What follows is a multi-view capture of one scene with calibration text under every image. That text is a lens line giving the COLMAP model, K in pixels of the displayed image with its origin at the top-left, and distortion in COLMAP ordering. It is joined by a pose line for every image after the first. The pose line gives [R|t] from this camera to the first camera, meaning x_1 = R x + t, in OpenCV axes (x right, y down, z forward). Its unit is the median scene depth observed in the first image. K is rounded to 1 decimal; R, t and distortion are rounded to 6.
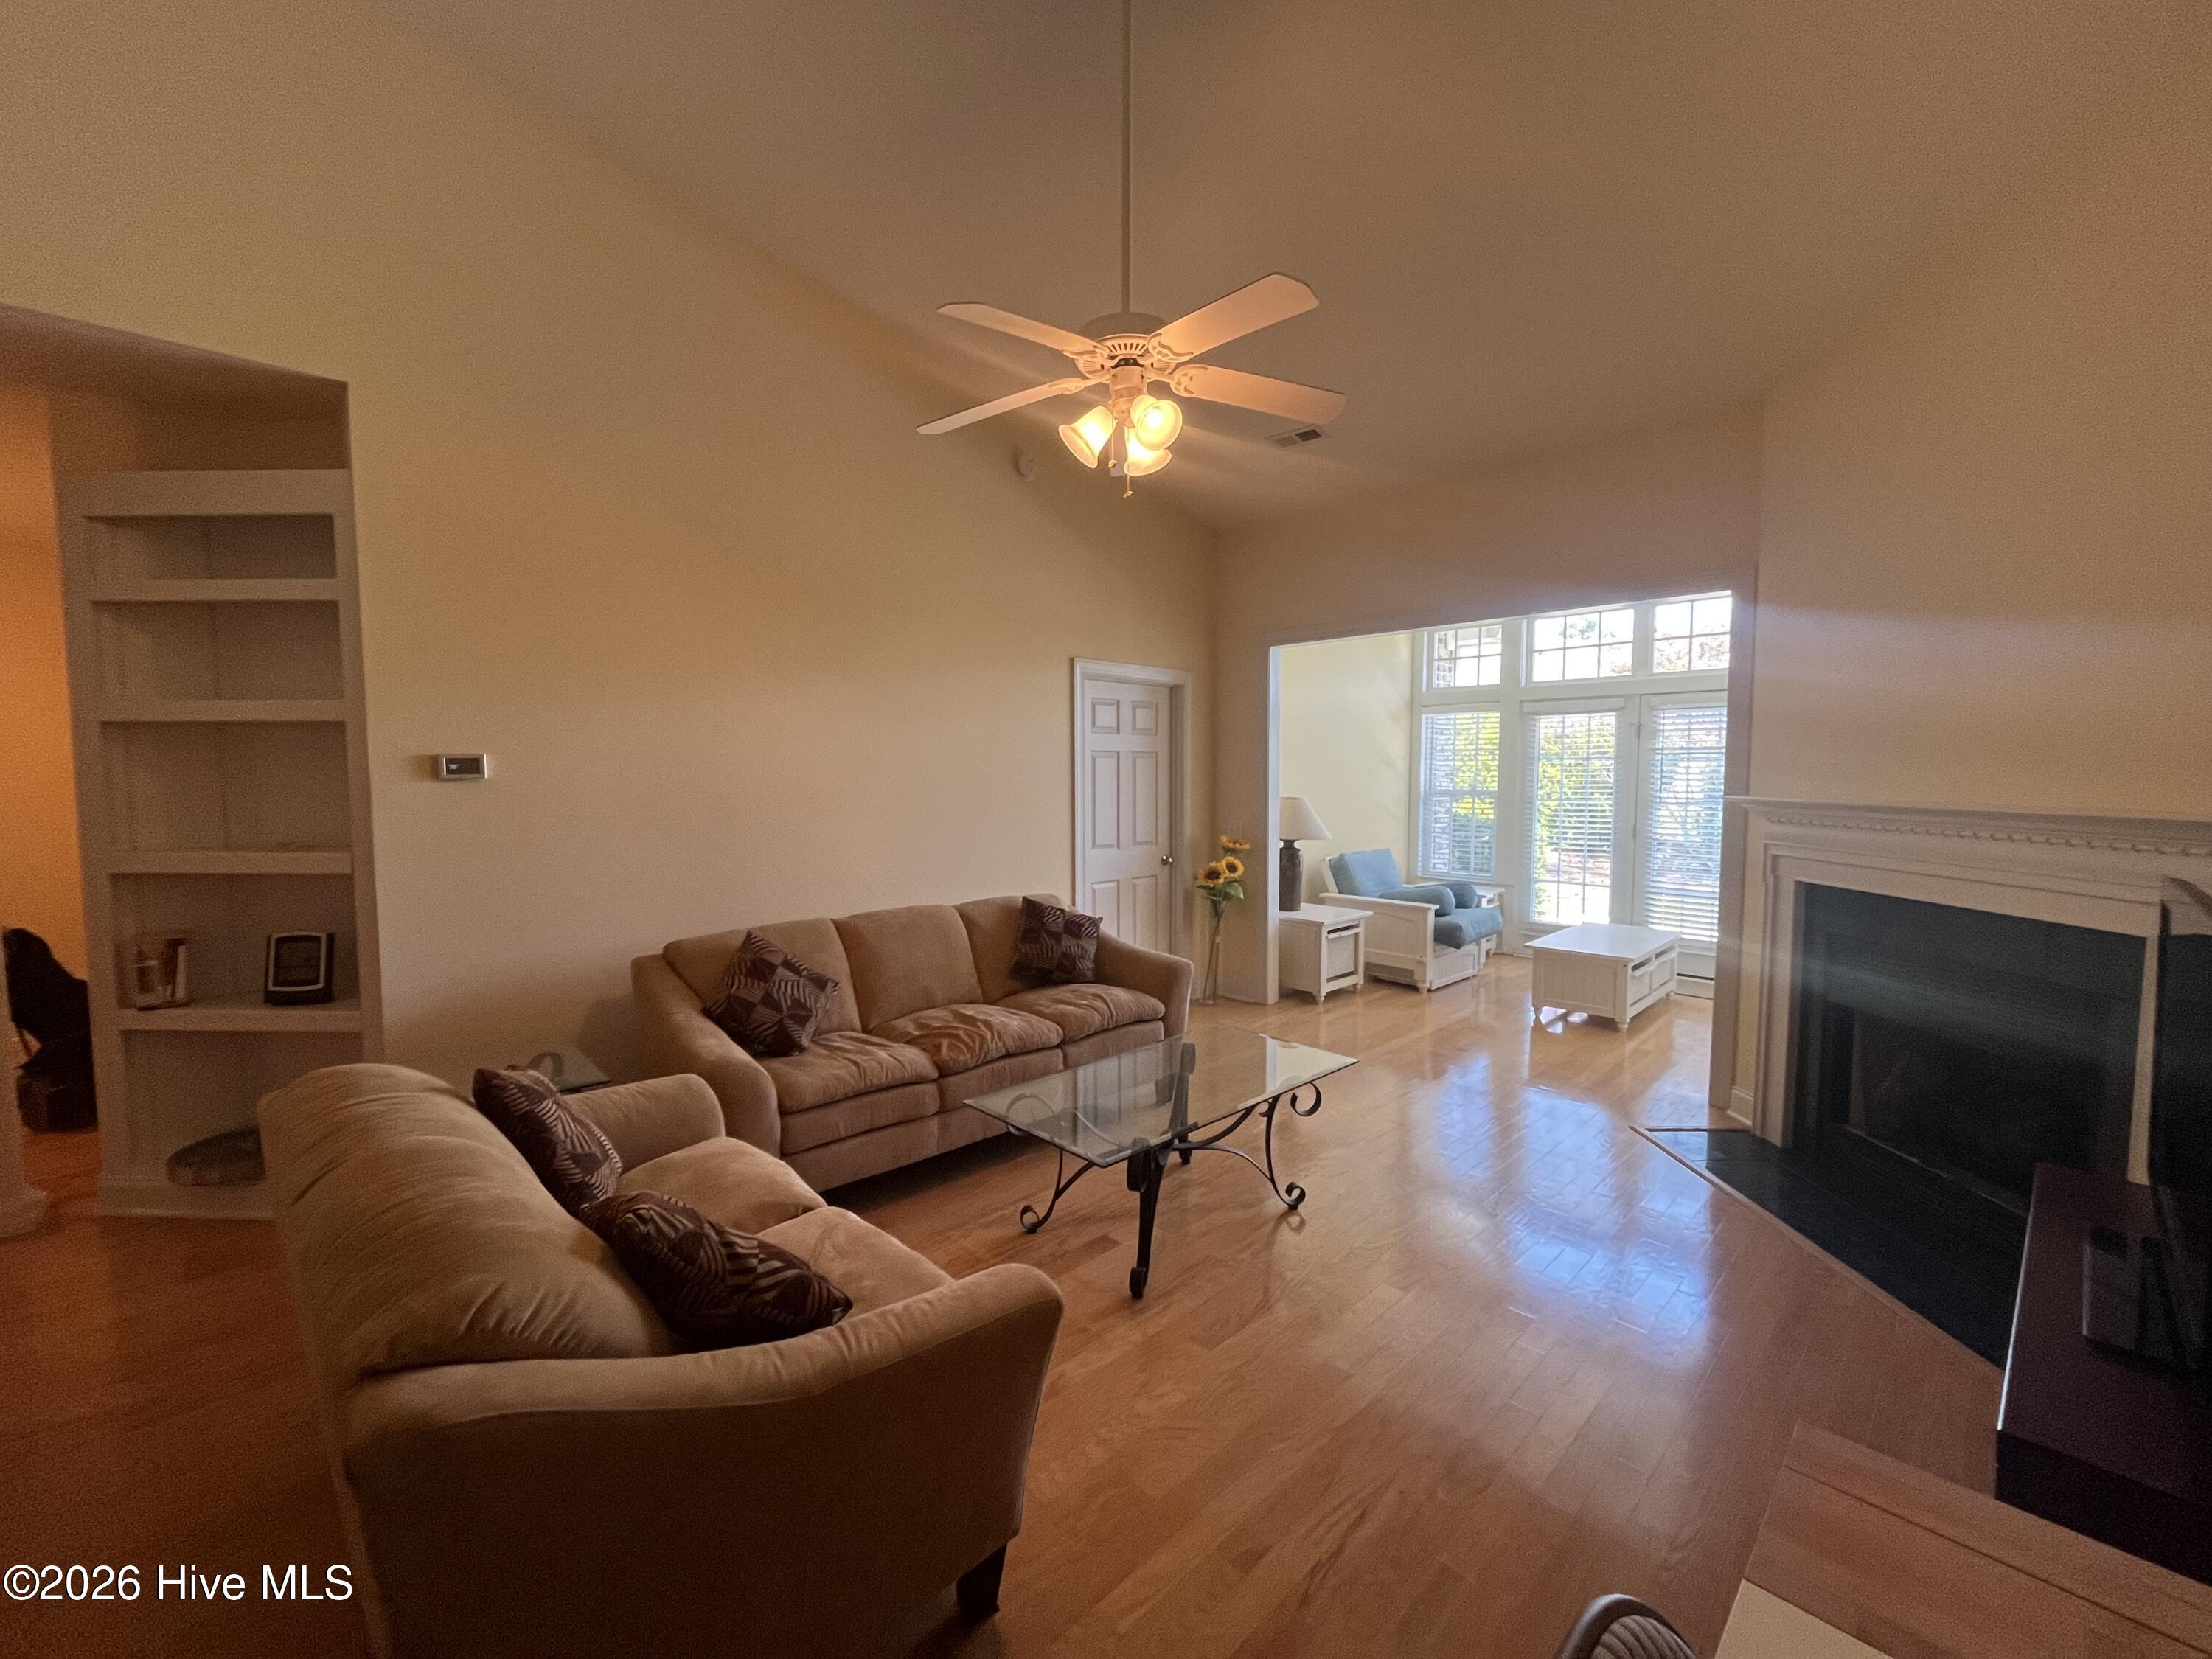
lens RADIAL K [[893.5, 0, 1094.8], [0, 893.5, 837.0], [0, 0, 1]] dist [-0.003189, -0.000316]
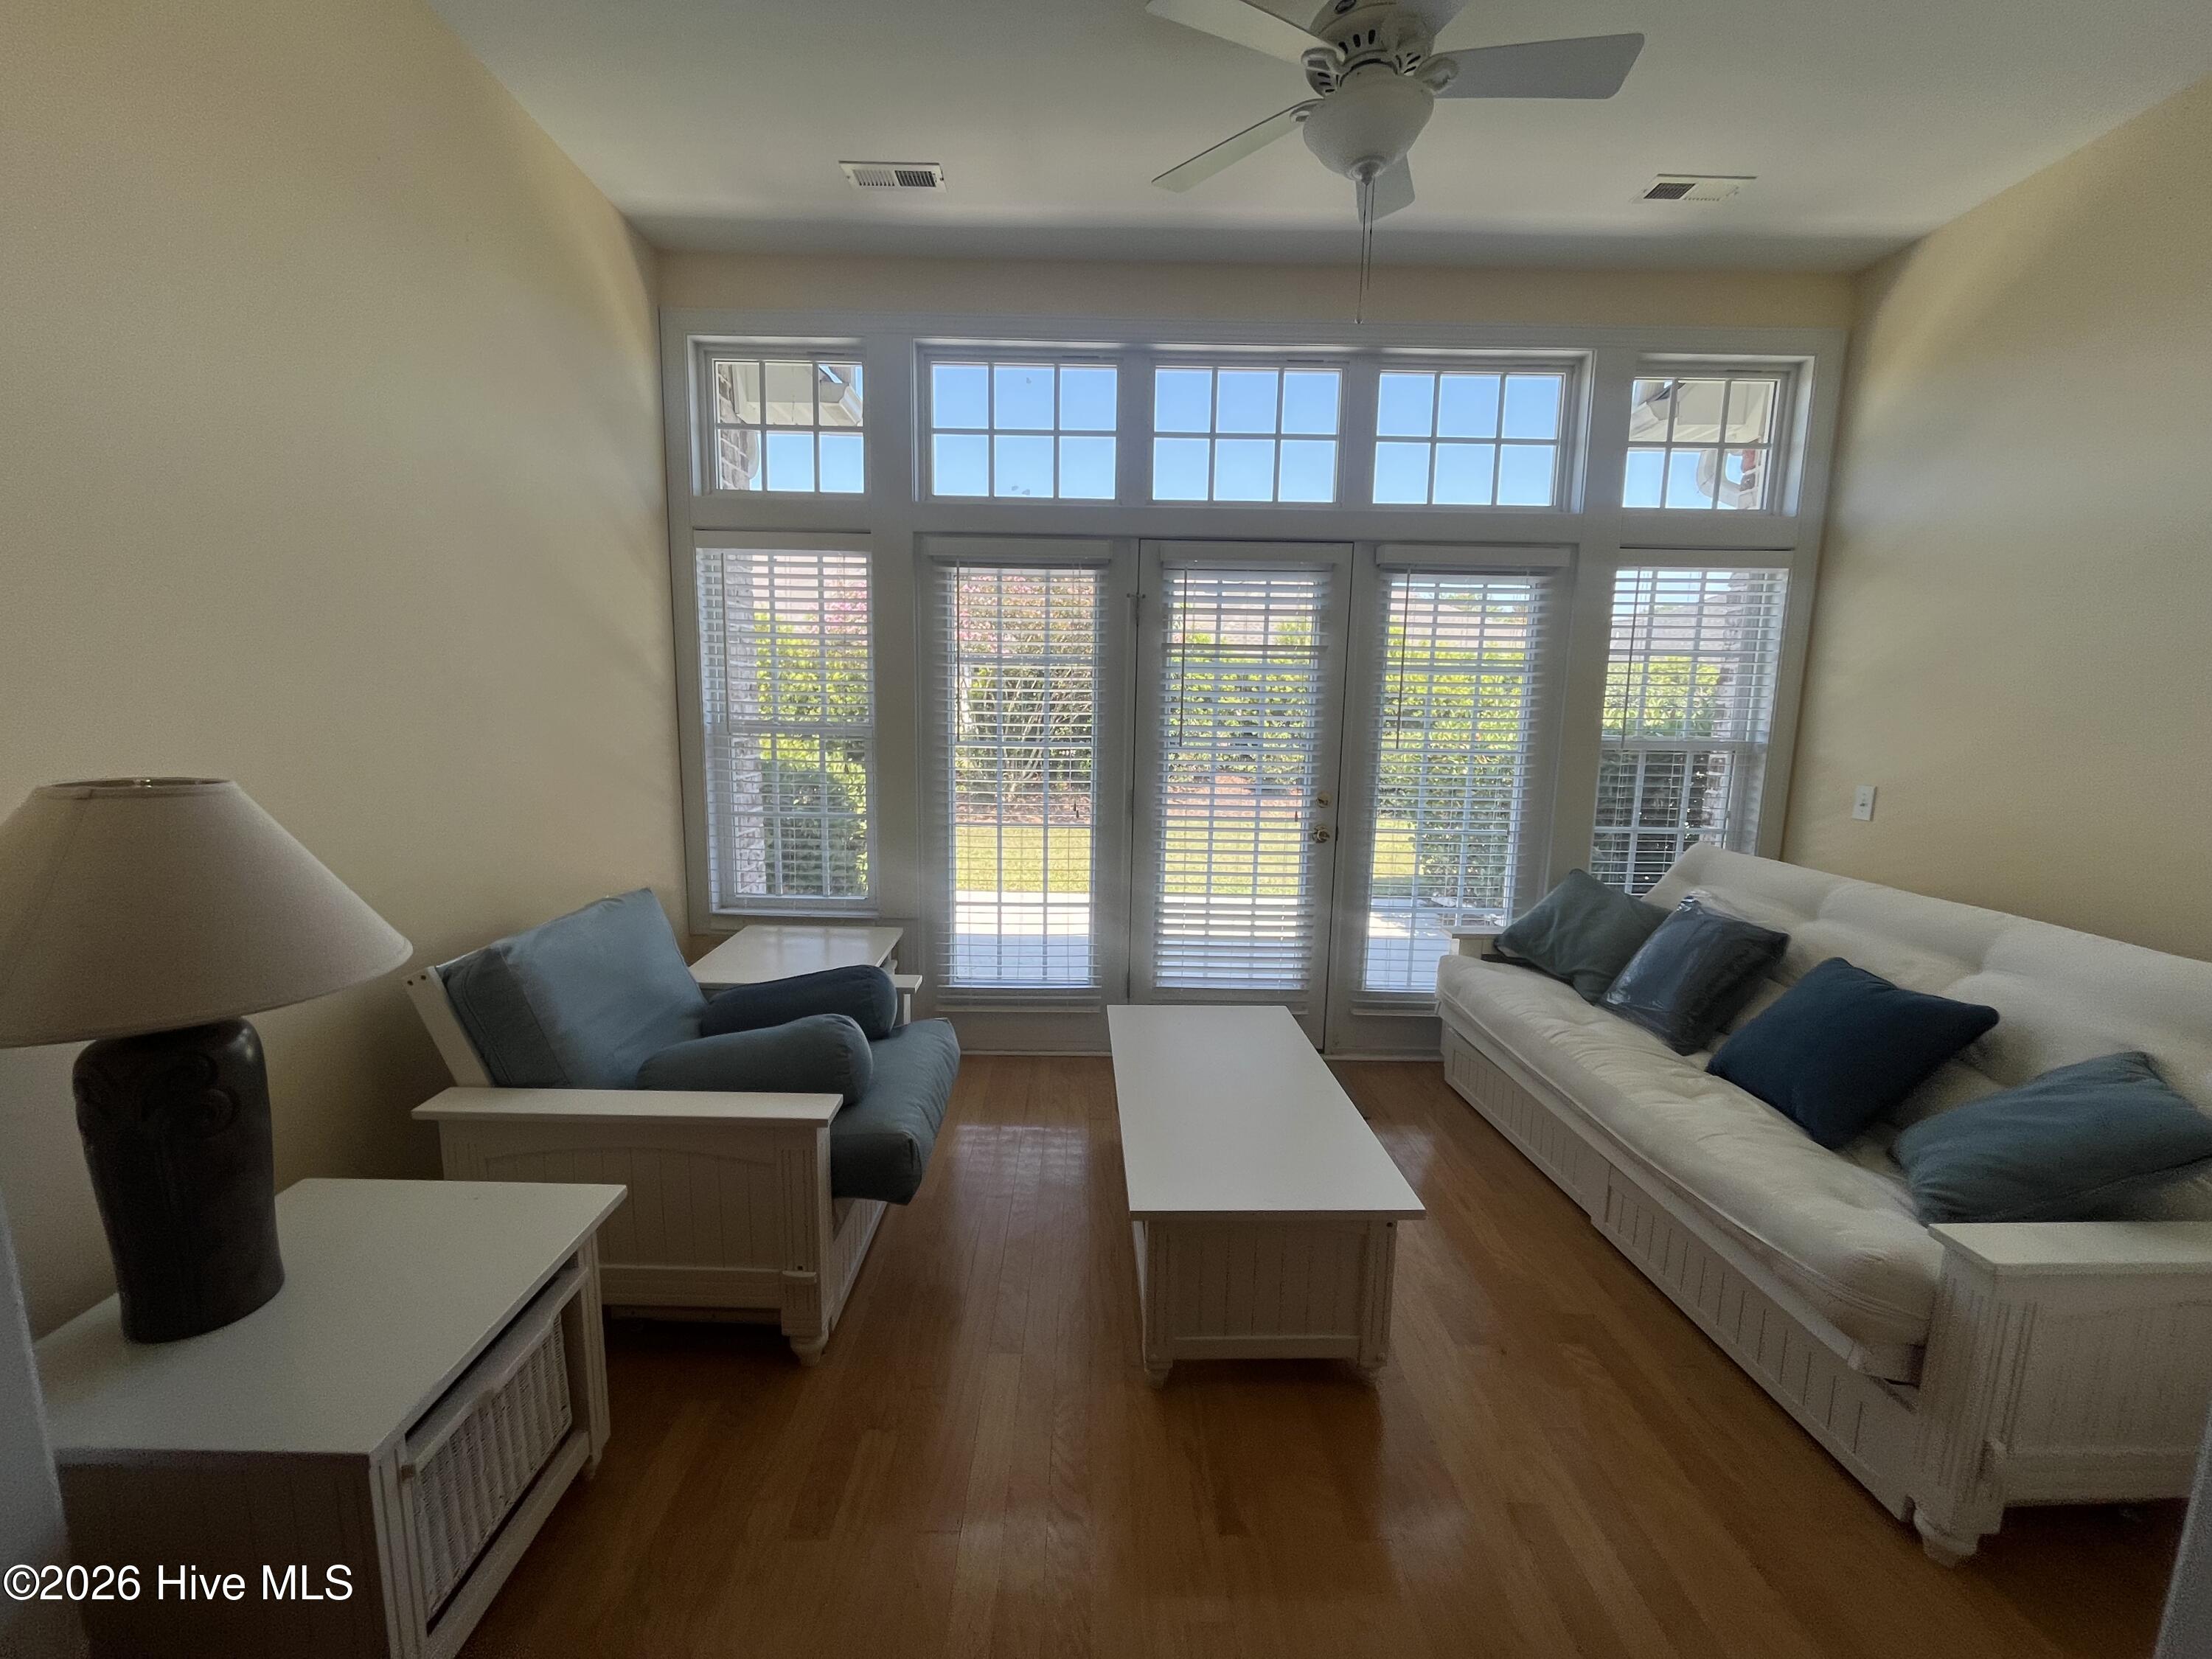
lens RADIAL K [[893.5, 0, 1090.4], [0, 893.5, 819.7], [0, 0, 1]] dist [-0.003189, -0.000316]
pose [[0.686344, -0.086612, 0.722102, 0.326922], [0.032116, 0.995524, 0.088882, -0.071181], [-0.726568, -0.037812, 0.686053, 1.052248]]
